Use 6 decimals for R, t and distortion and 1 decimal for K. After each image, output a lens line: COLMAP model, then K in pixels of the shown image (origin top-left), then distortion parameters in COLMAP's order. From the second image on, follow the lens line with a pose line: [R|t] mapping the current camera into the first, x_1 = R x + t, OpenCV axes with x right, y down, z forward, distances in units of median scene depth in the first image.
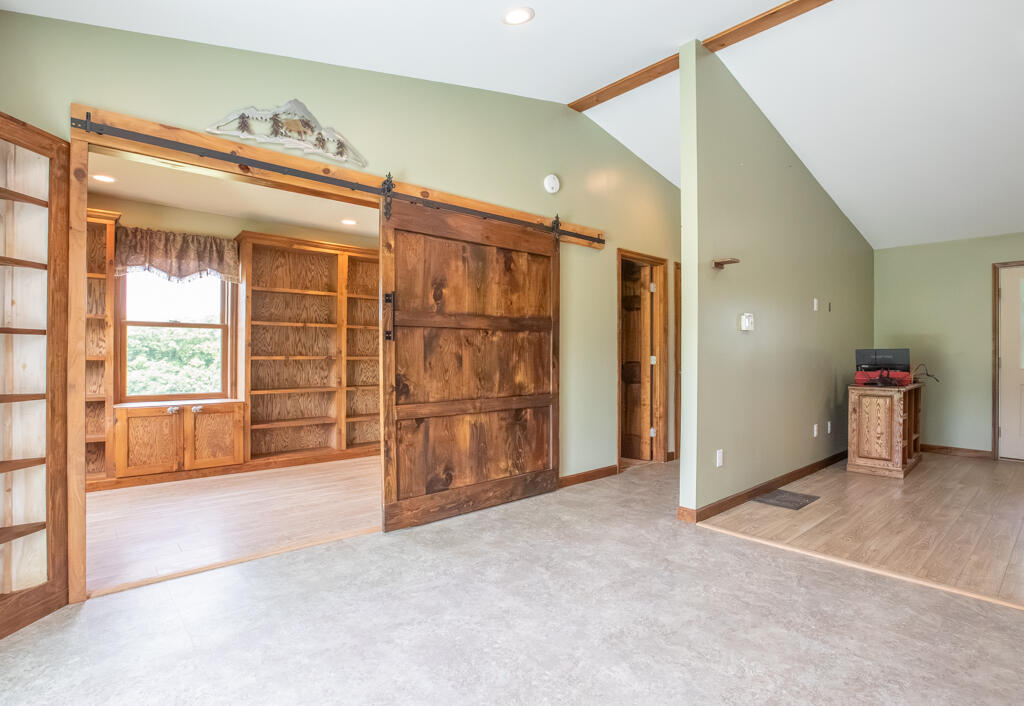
lens RADIAL K [[529.6, 0, 508.0], [0, 529.6, 354.3], [0, 0, 1]] dist [-0.048681, 0.007249]
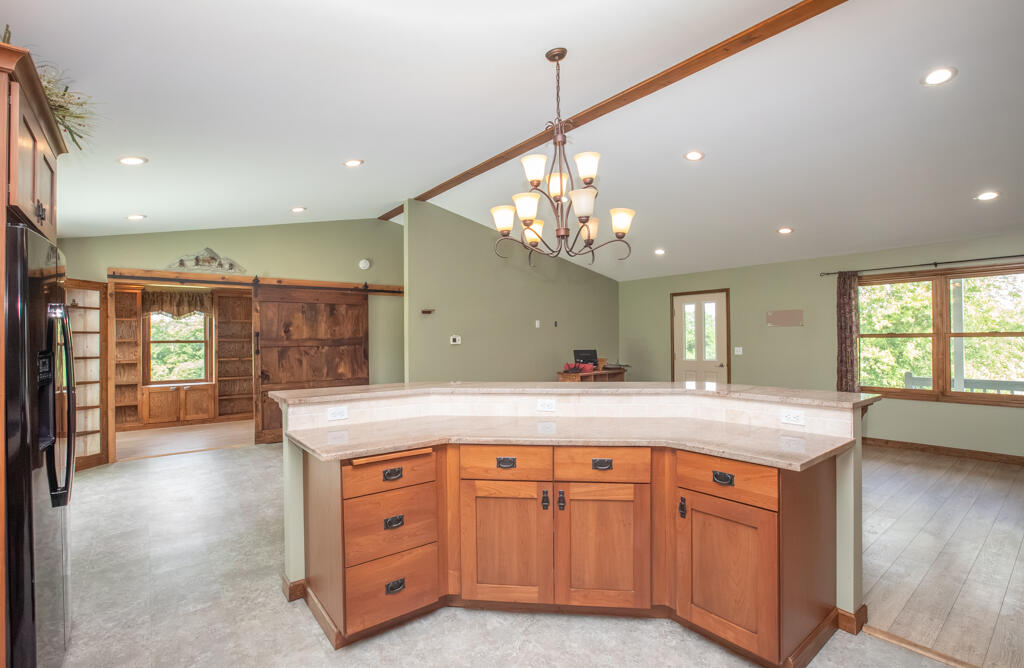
lens RADIAL K [[477.8, 0, 495.6], [0, 477.8, 335.8], [0, 0, 1]] dist [-0.043770, 0.010841]
pose [[0.997503, -0.015349, -0.068933, 0.661479], [0.014727, 0.999846, -0.009524, -0.052446], [0.069068, 0.008485, 0.997576, -0.637461]]
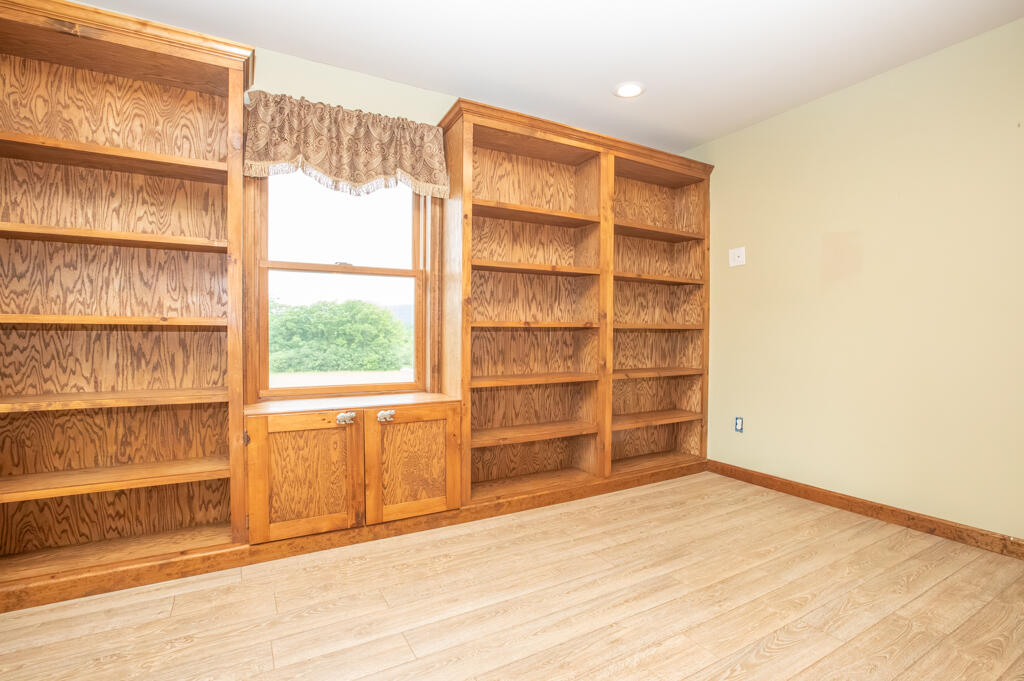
lens RADIAL K [[475.7, 0, 532.6], [0, 475.7, 342.4], [0, 0, 1]] dist [-0.039370, 0.001990]
pose [[0.988476, 0.000864, -0.151375, -0.390949], [0.001549, 0.999874, 0.015825, 0.021164], [0.151369, -0.015878, 0.988350, 0.560264]]
